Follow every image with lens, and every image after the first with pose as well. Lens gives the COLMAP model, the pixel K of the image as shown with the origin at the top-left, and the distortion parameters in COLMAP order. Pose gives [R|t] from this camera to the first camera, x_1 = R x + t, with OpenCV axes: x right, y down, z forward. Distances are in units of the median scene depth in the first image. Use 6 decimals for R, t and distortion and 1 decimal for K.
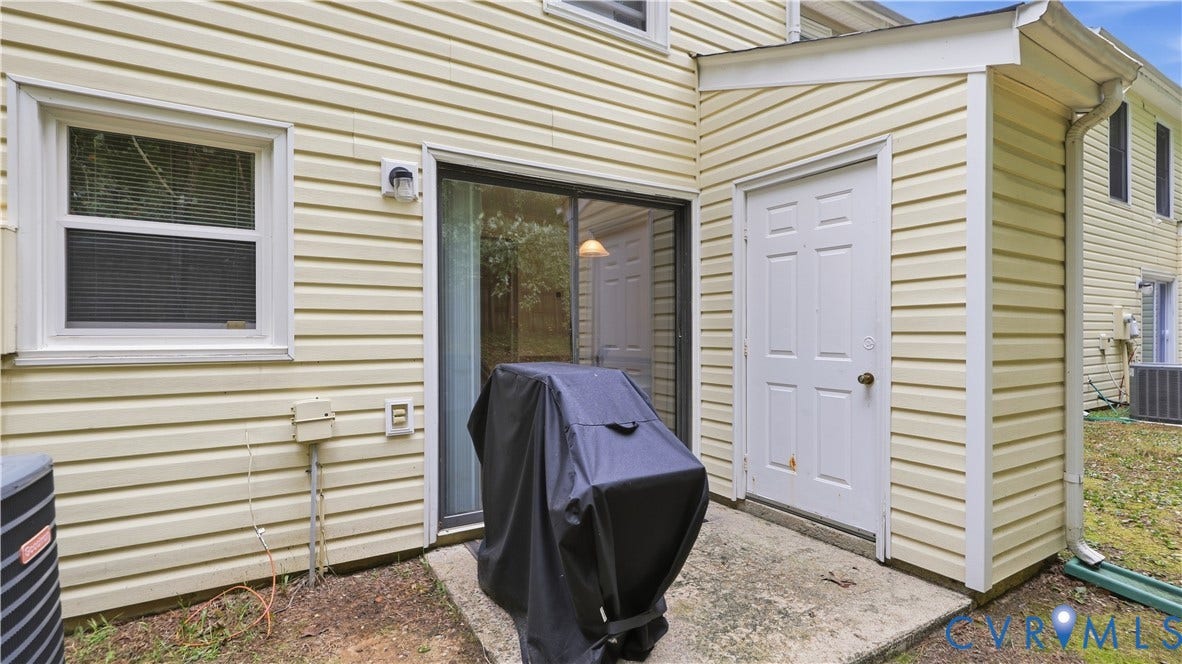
lens RADIAL K [[537.5, 0, 593.5], [0, 537.5, 331.5], [0, 0, 1]] dist [0.002786, -0.000026]
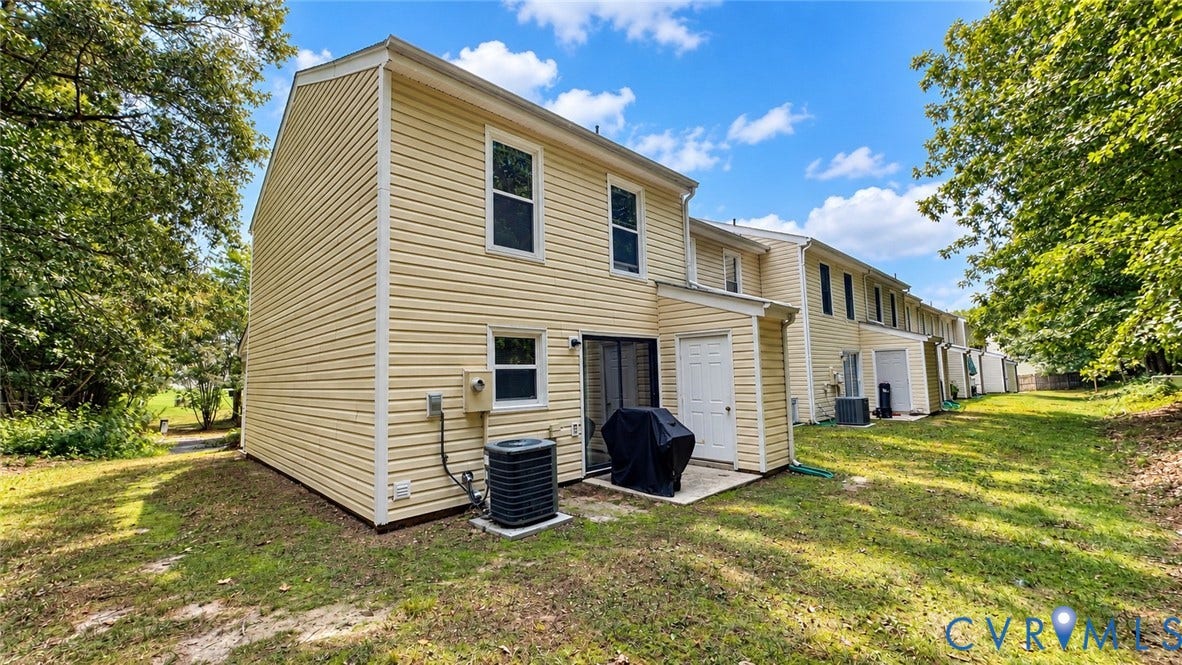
lens RADIAL K [[464.2, 0, 582.2], [0, 464.2, 333.6], [0, 0, 1]] dist [0.000436, 0.000426]
pose [[0.976022, -0.003084, 0.217650, -0.845883], [0.023801, 0.995416, -0.092630, -0.107106], [-0.216367, 0.095590, 0.971621, -1.372674]]
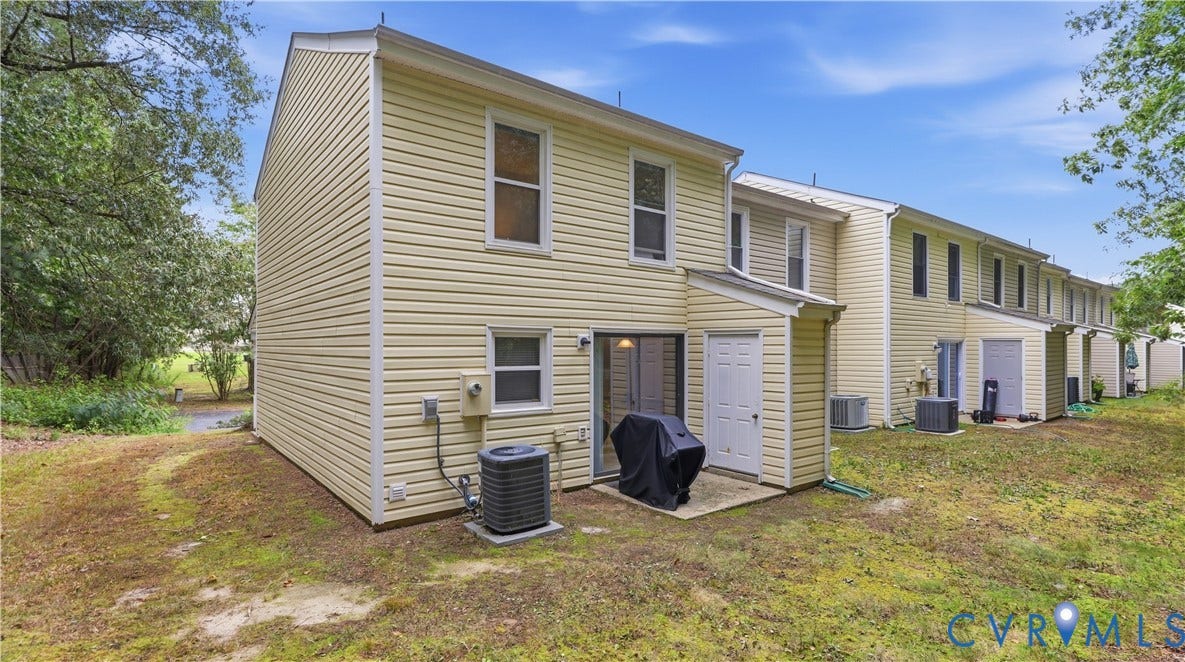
lens RADIAL K [[563.1, 0, 591.1], [0, 563.1, 346.7], [0, 0, 1]] dist [0.009750, -0.000655]
pose [[0.992799, 0.002751, 0.119764, -0.650603], [-0.002755, 0.999996, -0.000133, -0.259323], [-0.119764, -0.000198, 0.992802, -1.714371]]
